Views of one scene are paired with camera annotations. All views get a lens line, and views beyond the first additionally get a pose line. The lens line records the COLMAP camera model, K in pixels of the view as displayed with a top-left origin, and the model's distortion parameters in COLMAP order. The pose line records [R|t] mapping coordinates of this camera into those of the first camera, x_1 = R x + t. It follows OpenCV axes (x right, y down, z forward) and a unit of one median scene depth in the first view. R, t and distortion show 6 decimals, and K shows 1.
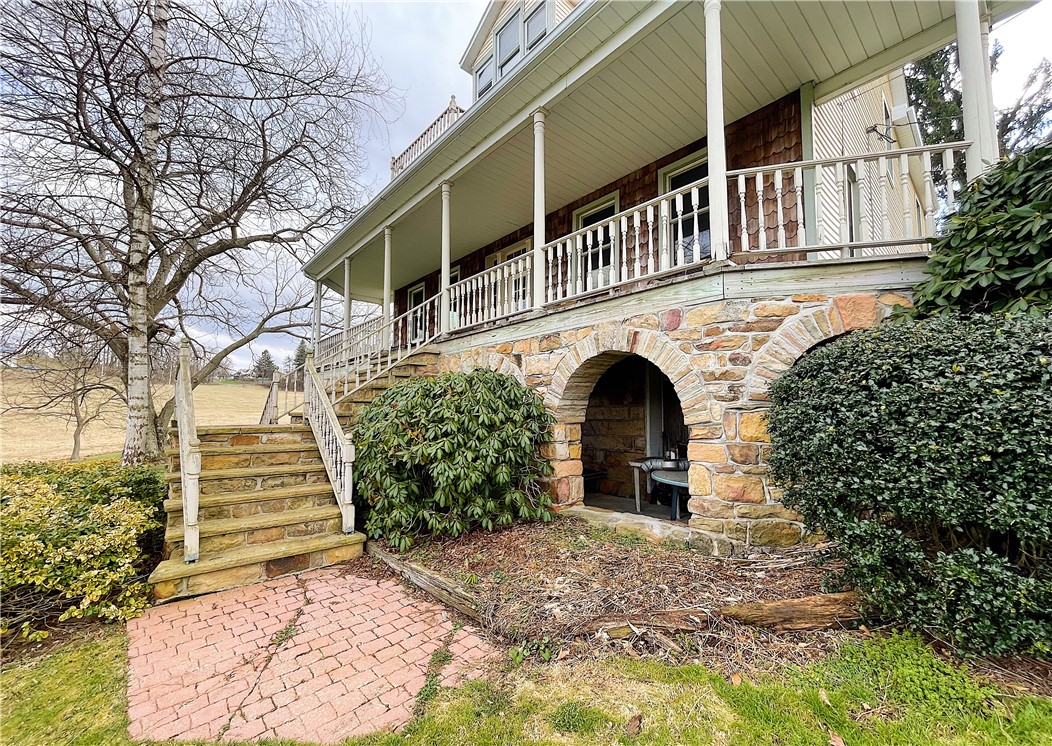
lens RADIAL K [[433.6, 0, 506.7], [0, 433.6, 391.4], [0, 0, 1]] dist [0.002275, 0.000037]
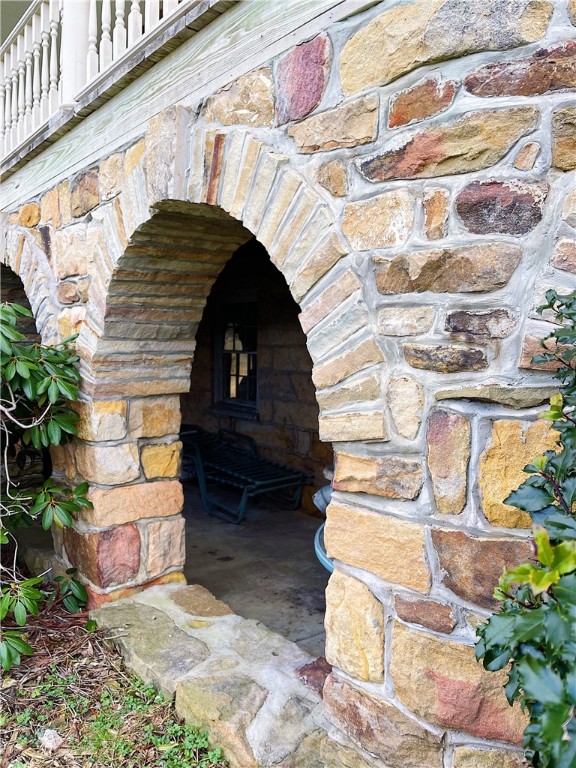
lens RADIAL K [[582.2, 0, 287.9], [0, 582.2, 385.2], [0, 0, 1]] dist [0.071052, -0.078174]
pose [[0.999735, 0.017042, -0.015447, 0.399208], [-0.014997, 0.992164, 0.124037, -0.011219], [0.017440, -0.123773, 0.992157, 0.610401]]
